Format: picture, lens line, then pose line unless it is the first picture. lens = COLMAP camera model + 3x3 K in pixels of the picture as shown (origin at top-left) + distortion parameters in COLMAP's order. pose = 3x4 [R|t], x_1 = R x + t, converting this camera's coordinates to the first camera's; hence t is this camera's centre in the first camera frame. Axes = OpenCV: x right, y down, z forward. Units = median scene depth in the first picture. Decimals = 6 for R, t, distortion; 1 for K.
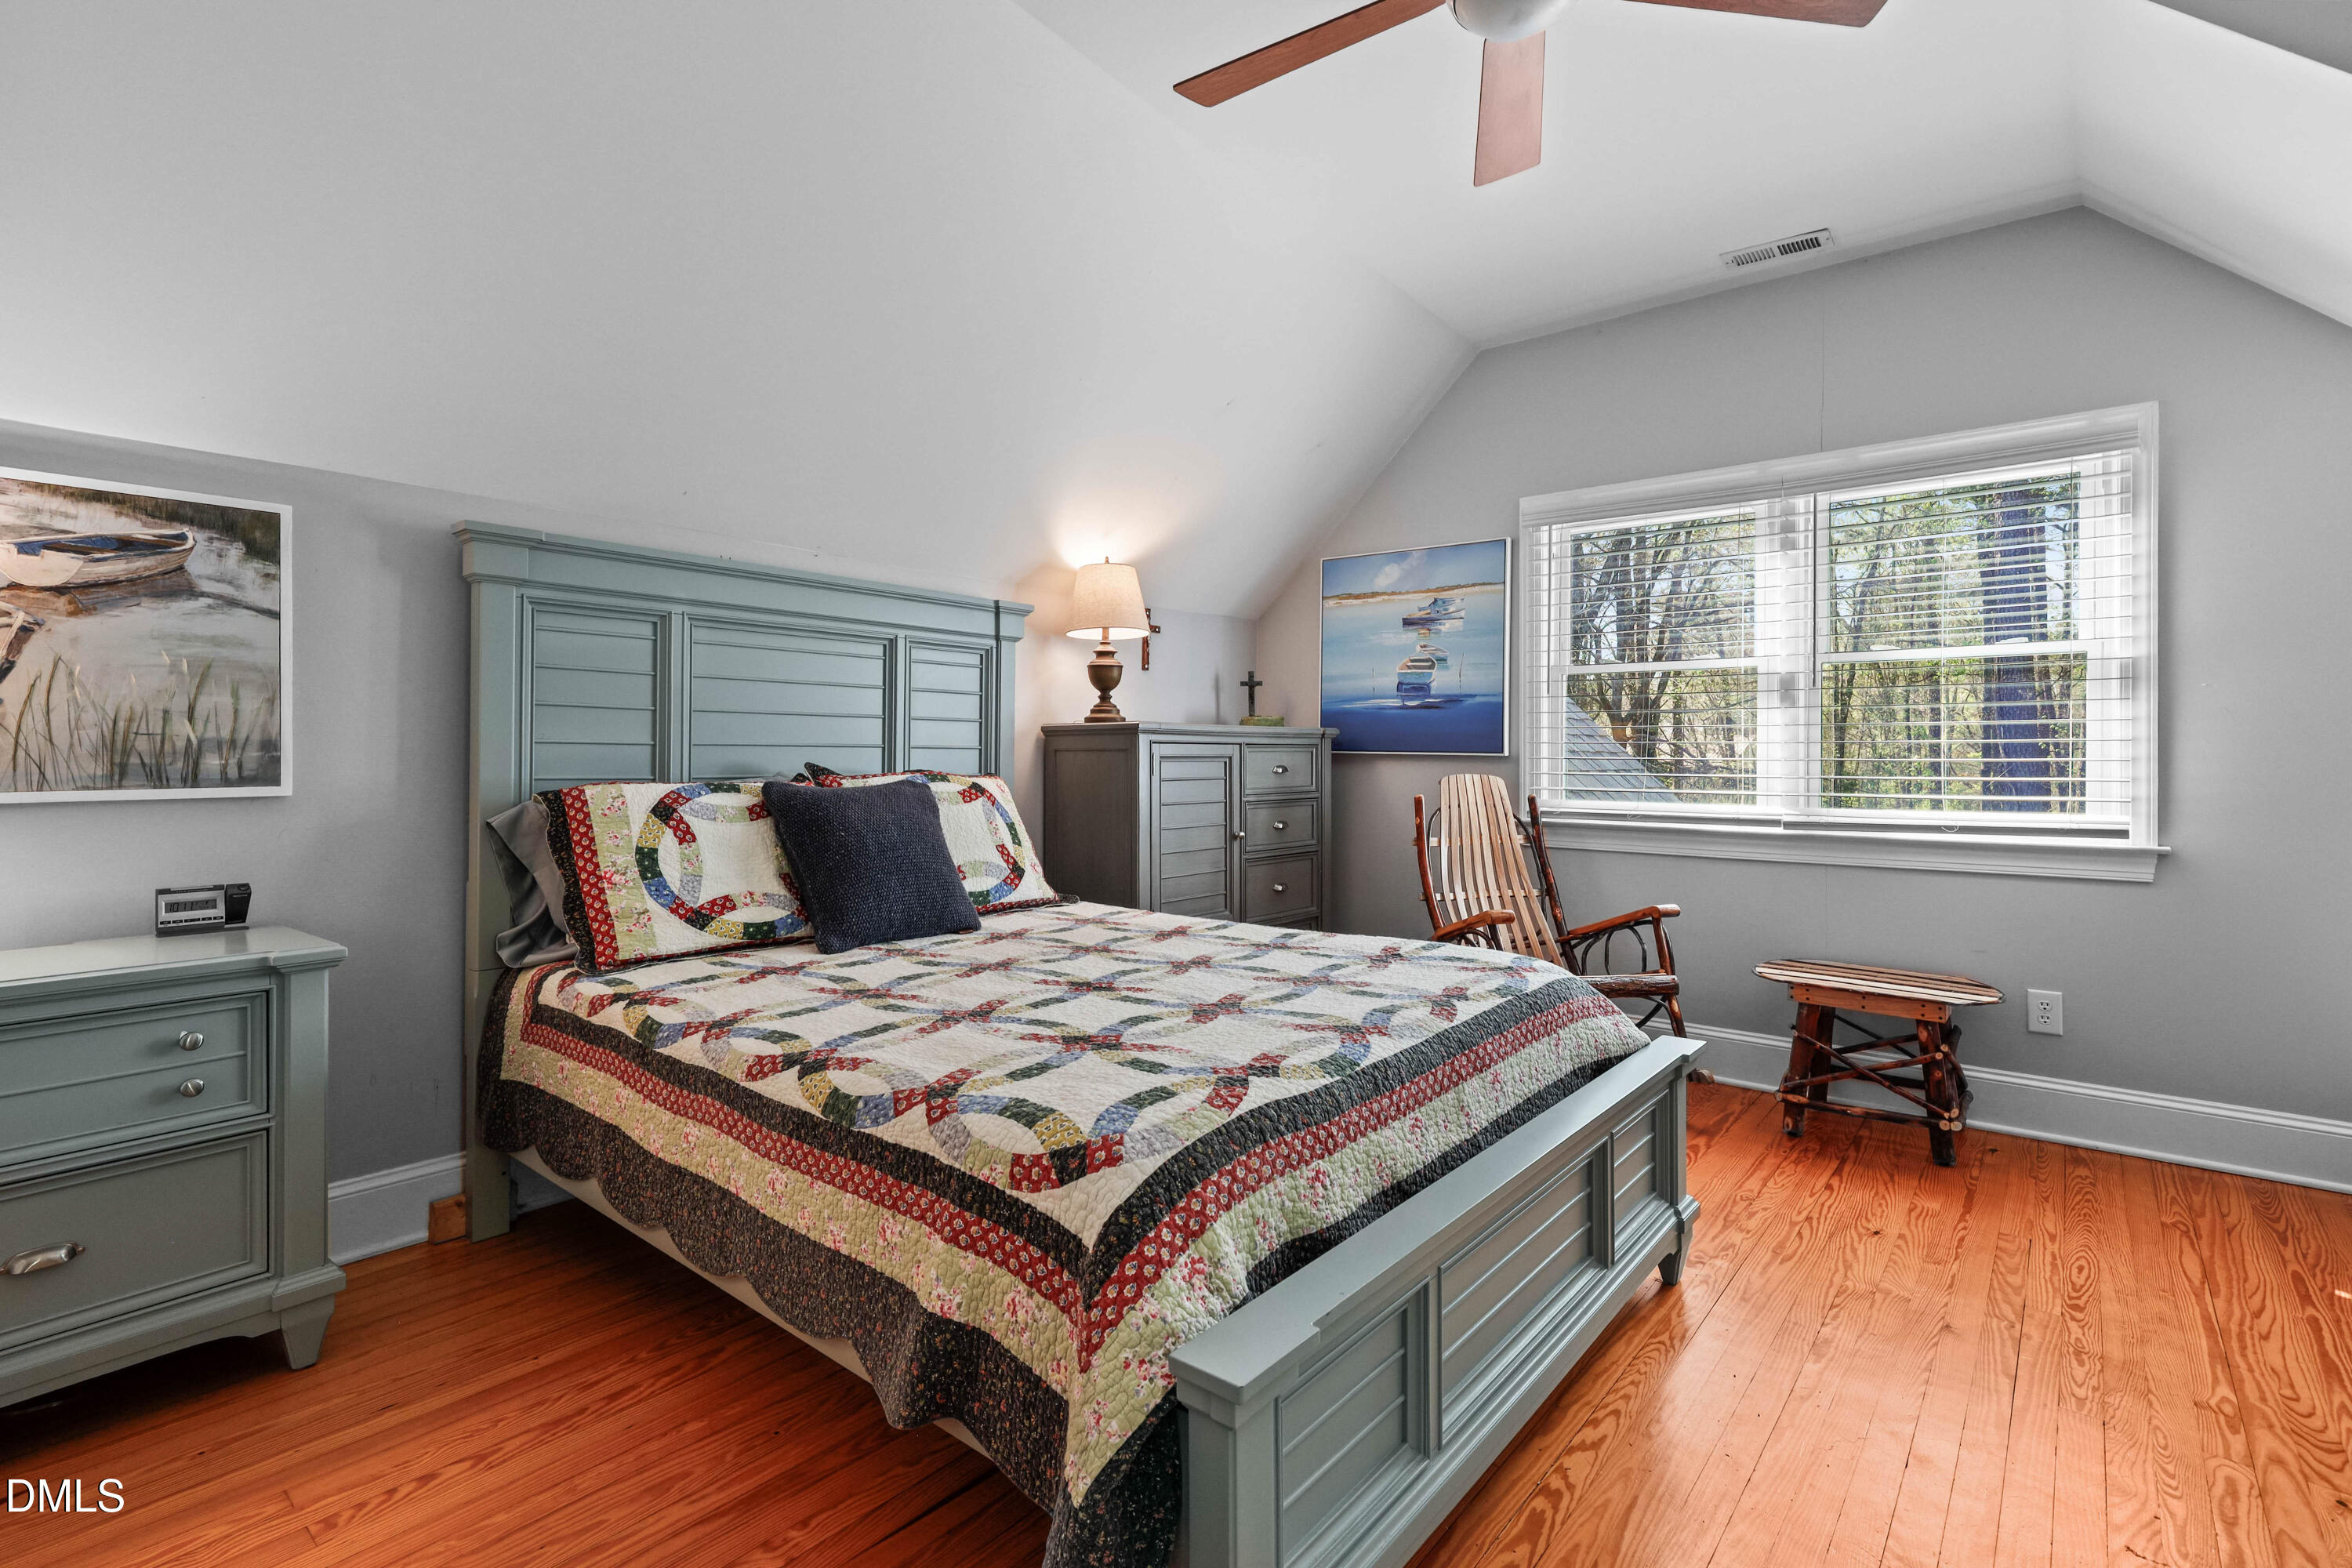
lens RADIAL K [[1097.0, 0, 1180.1], [0, 1097.0, 751.2], [0, 0, 1]] dist [-0.000844, -0.000260]
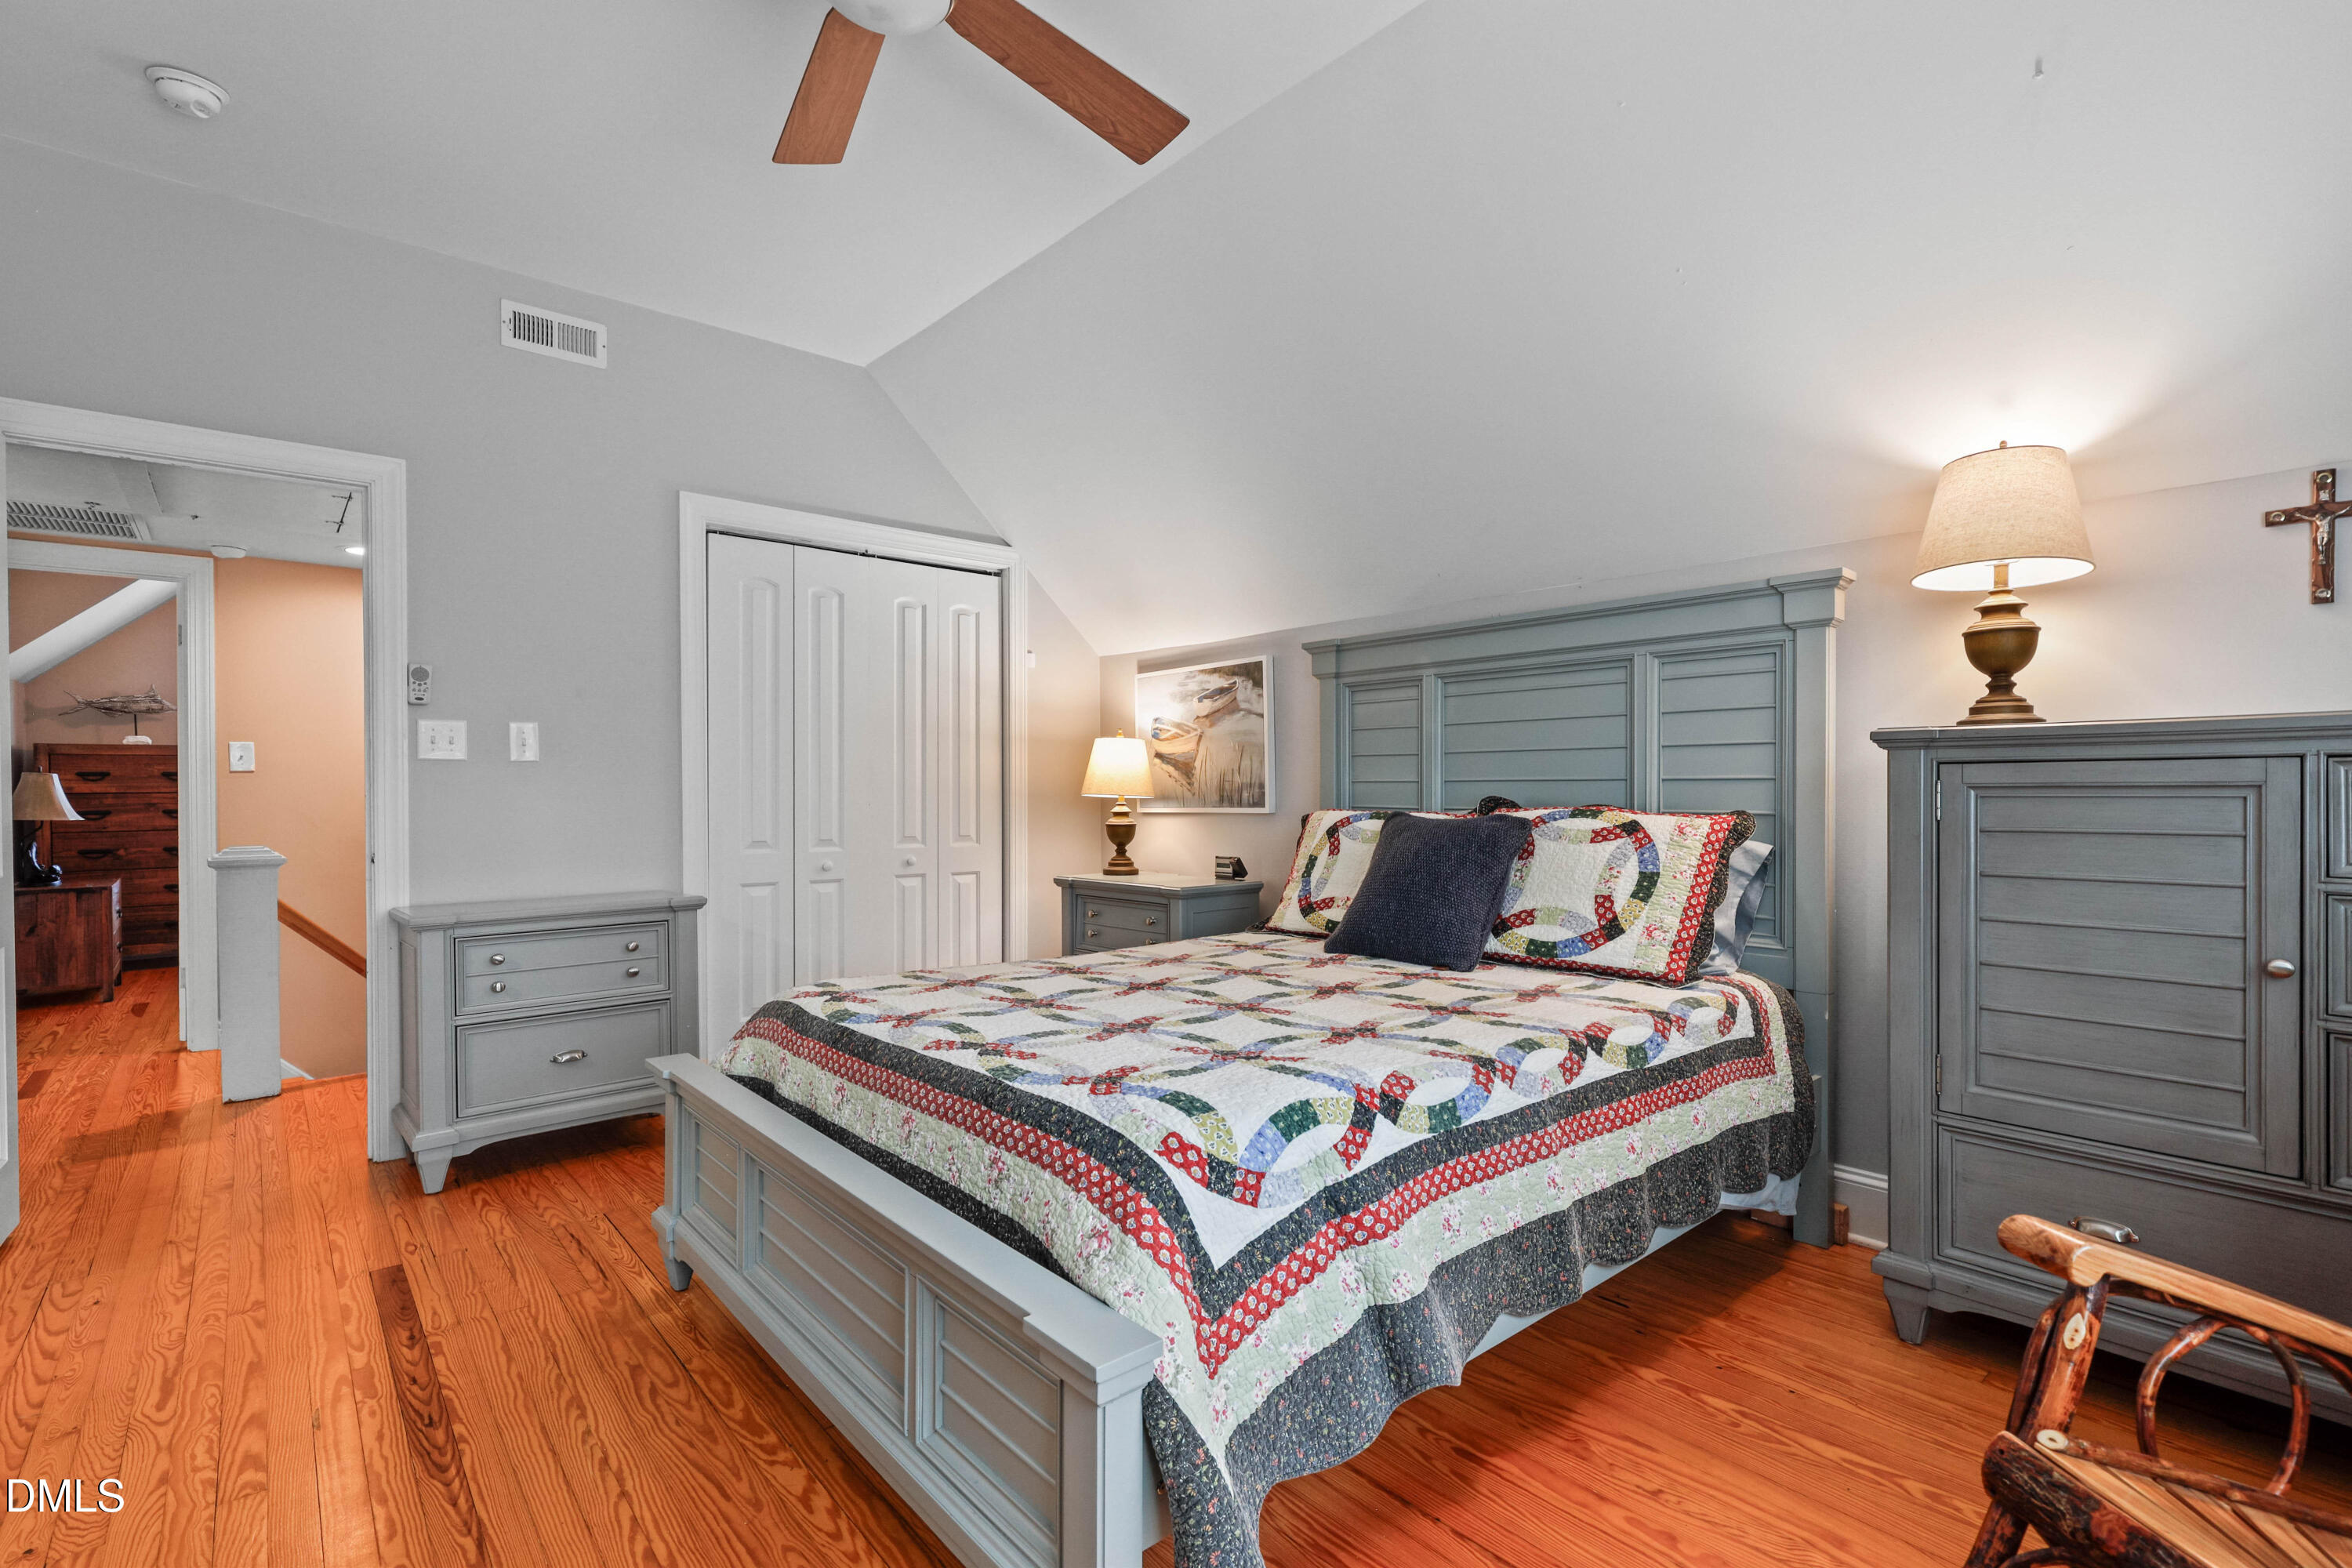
lens RADIAL K [[1067.6, 0, 1184.4], [0, 1067.6, 814.2], [0, 0, 1]] dist [-0.000173, -0.000503]
pose [[-0.168781, 0.013758, -0.985558, 0.926181], [0.002291, 0.999905, 0.013566, 0.016409], [0.985651, 0.000032, -0.168797, 1.114119]]
